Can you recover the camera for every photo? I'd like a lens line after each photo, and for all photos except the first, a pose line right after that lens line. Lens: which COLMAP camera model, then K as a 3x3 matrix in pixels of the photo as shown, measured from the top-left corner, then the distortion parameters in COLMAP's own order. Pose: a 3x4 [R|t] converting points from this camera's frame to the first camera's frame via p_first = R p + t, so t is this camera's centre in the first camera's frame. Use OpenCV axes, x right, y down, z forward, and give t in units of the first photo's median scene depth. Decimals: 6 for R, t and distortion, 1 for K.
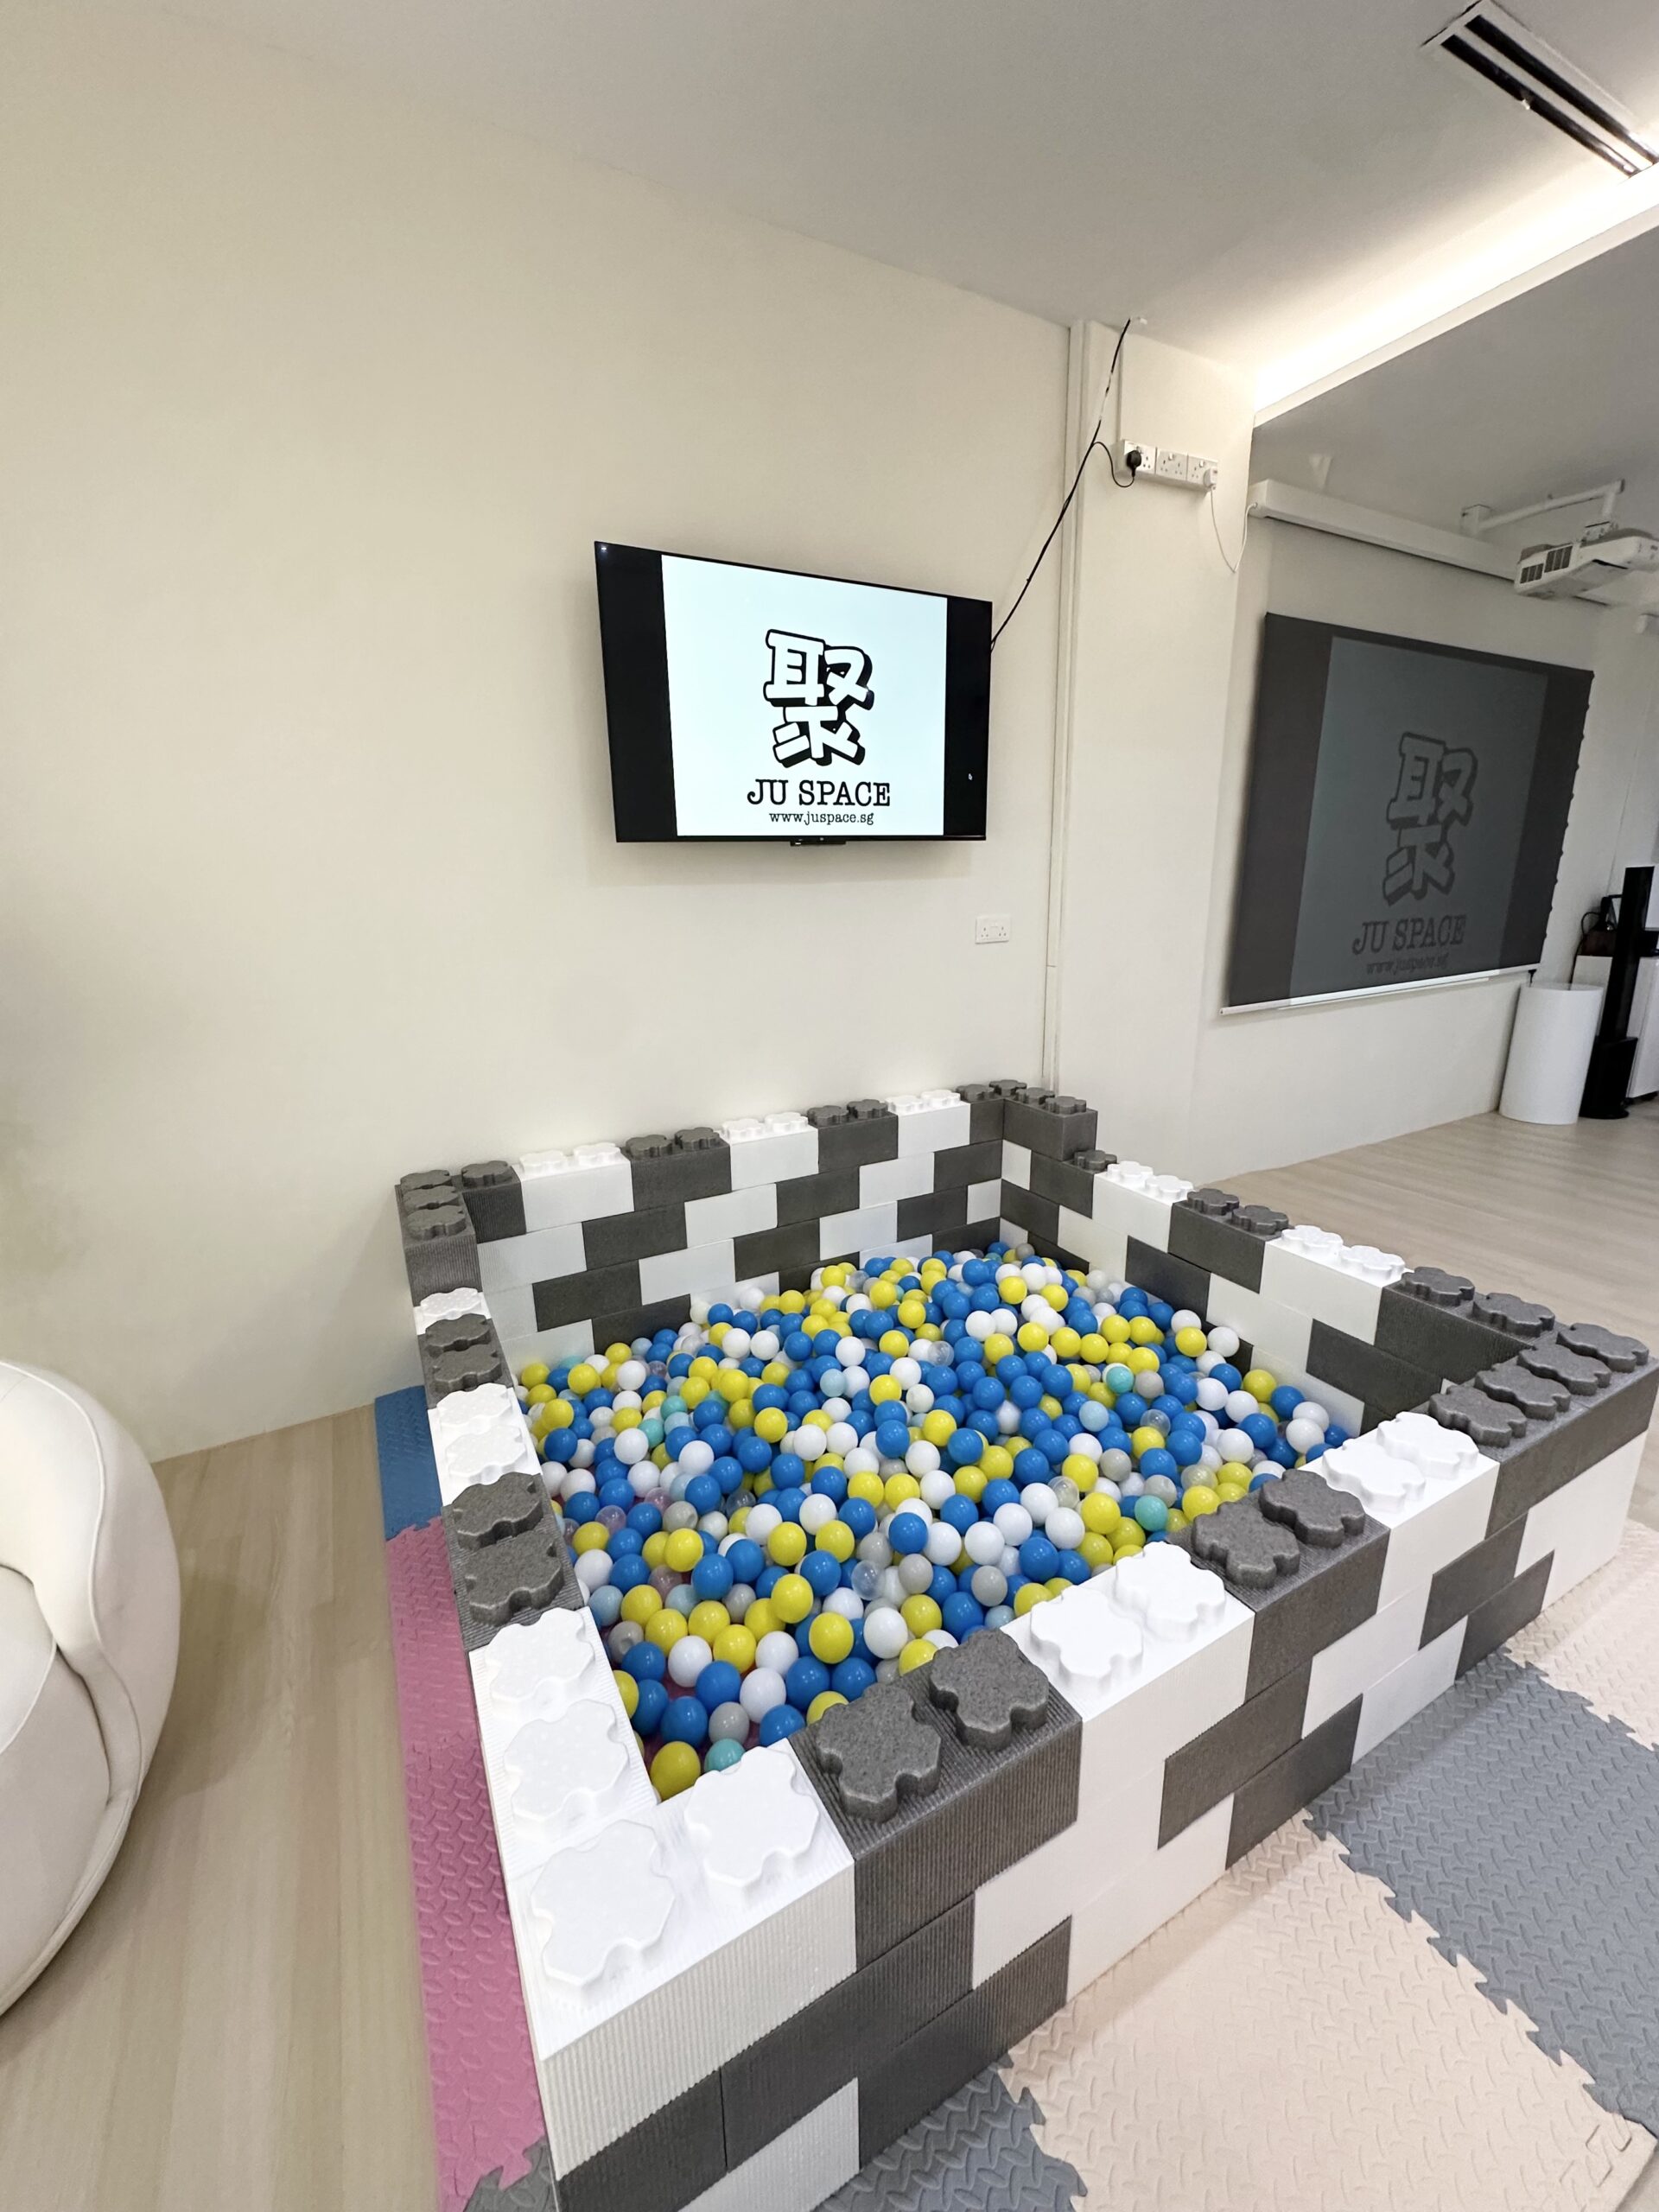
lens RADIAL K [[877.2, 0, 828.5], [0, 877.2, 1109.5], [0, 0, 1]] dist [-0.004871, 0.000544]
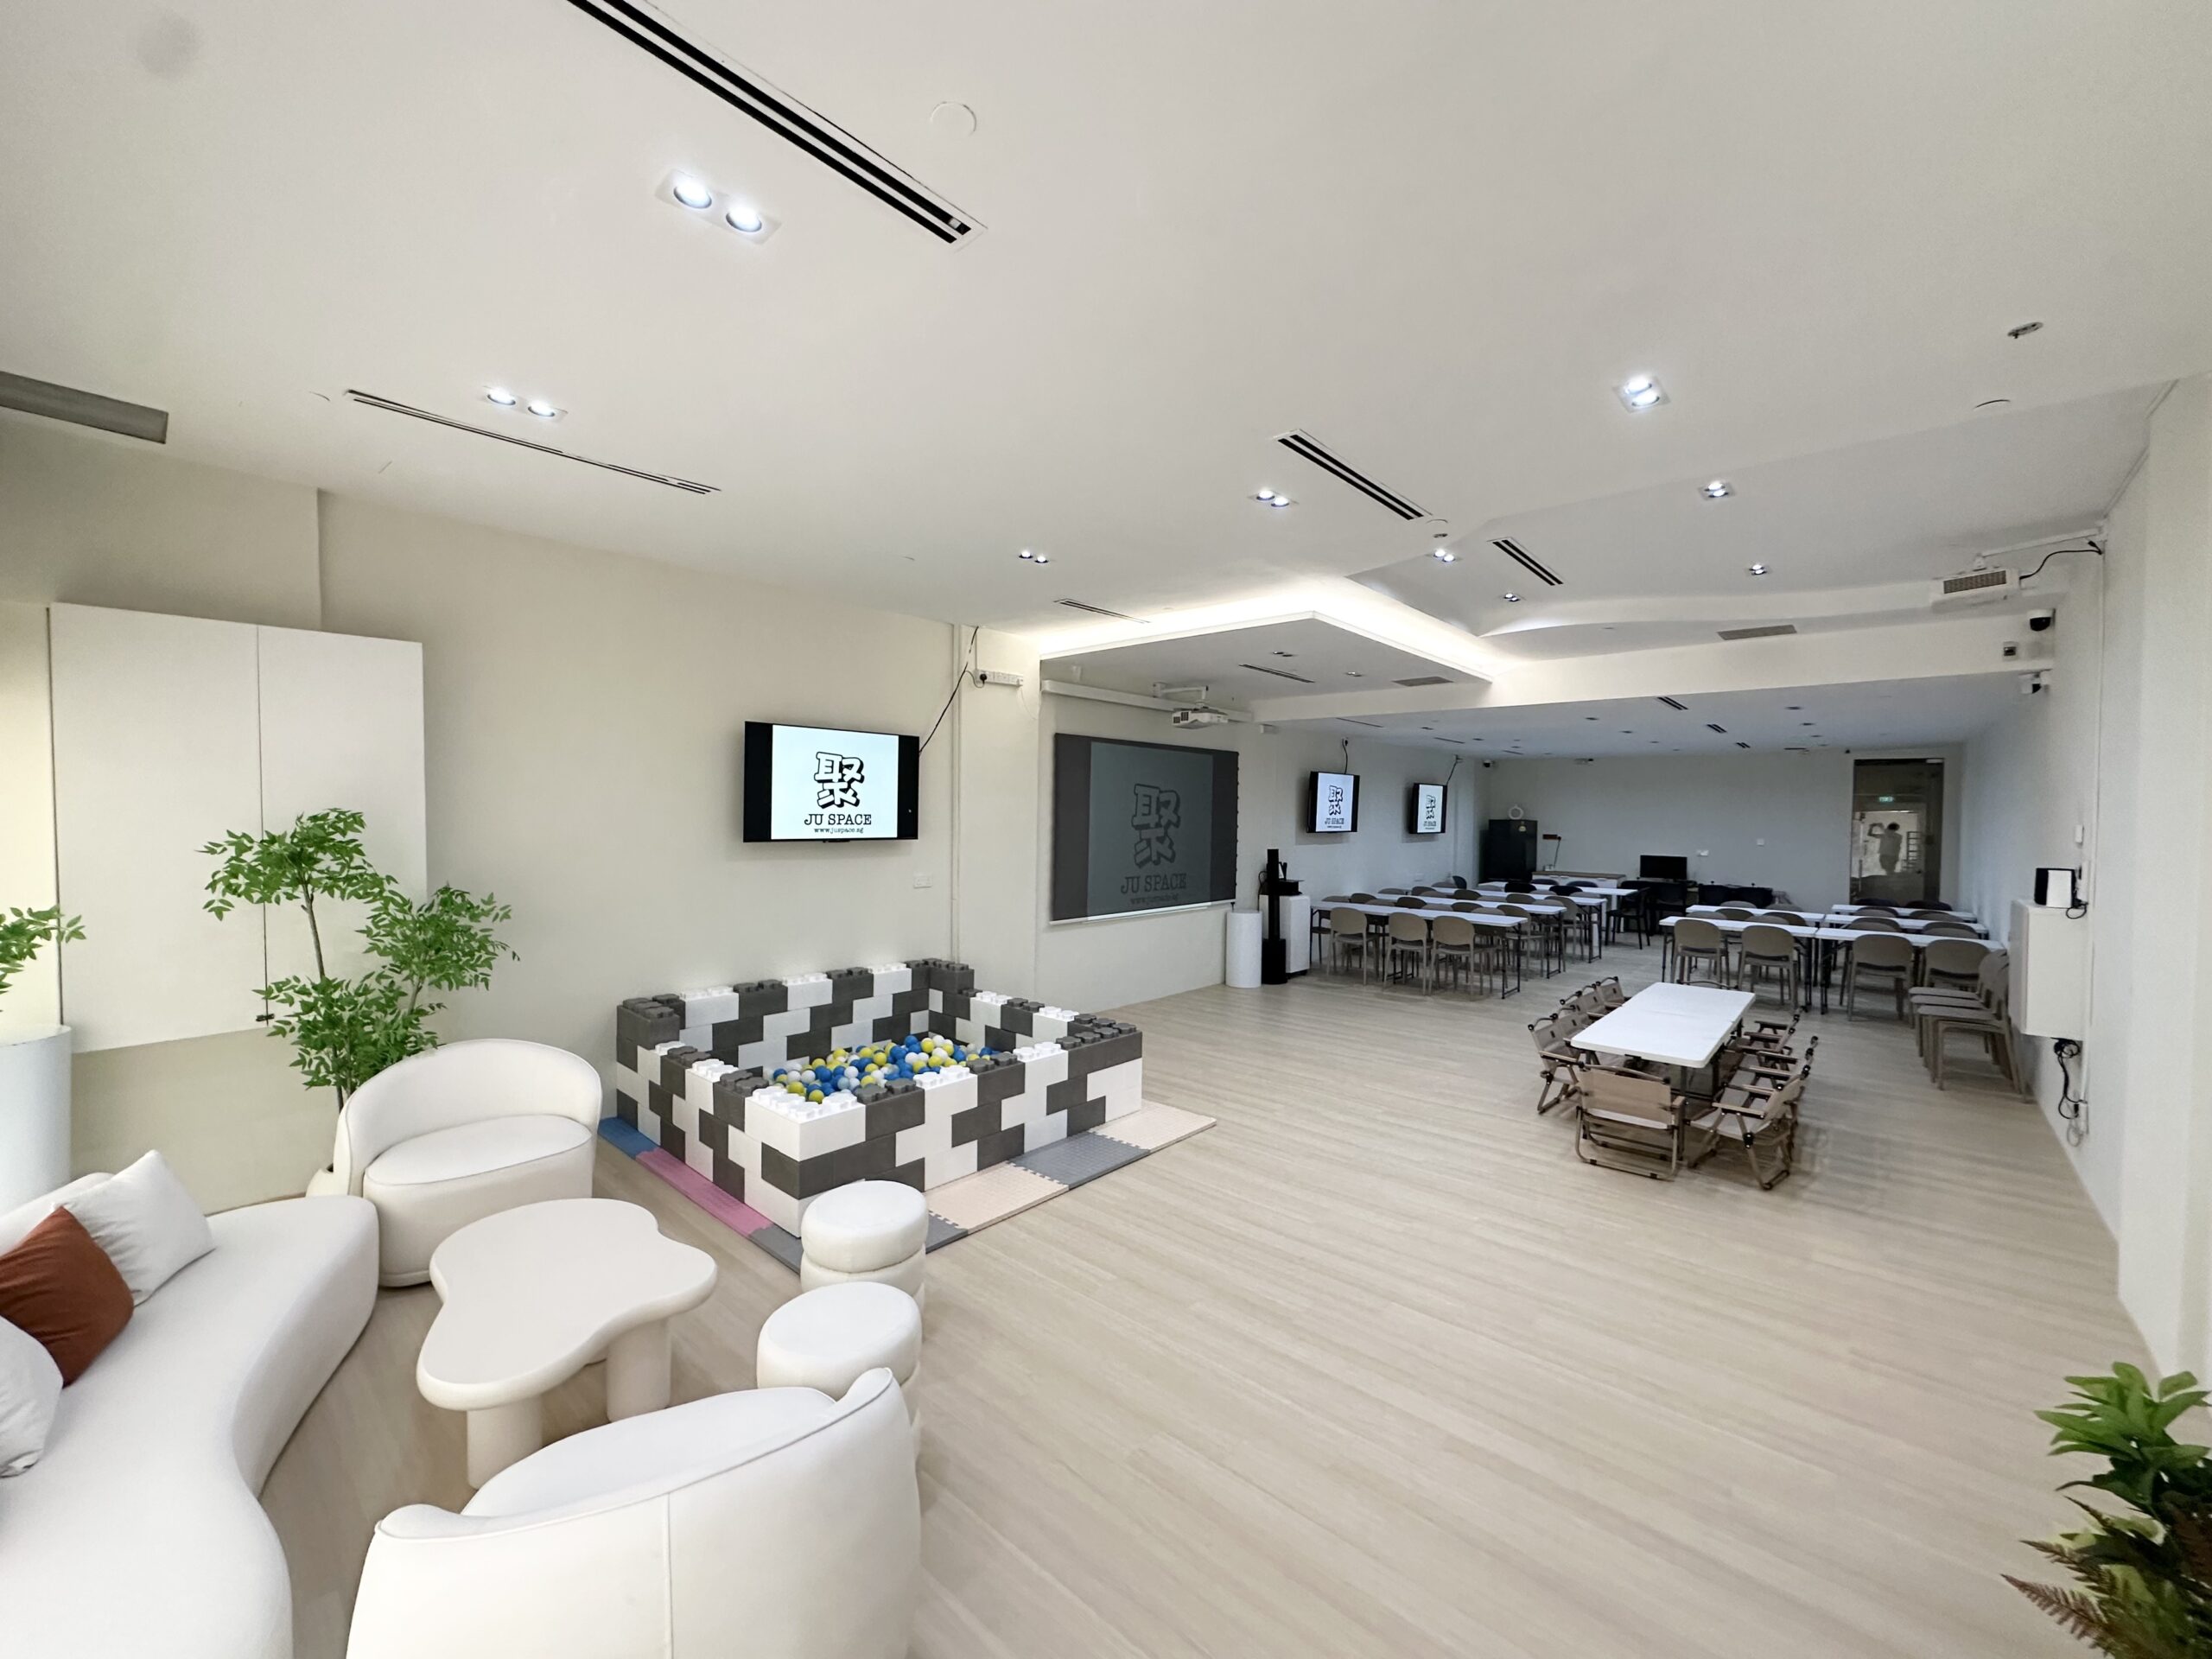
lens RADIAL K [[877.2, 0, 1104.6], [0, 877.2, 828.8], [0, 0, 1]] dist [-0.004871, 0.000544]
pose [[0.941855, 0.028802, 0.334782, -0.102760], [0.053475, 0.970775, -0.233959, 0.182905], [-0.331736, 0.238258, 0.912789, -1.072305]]
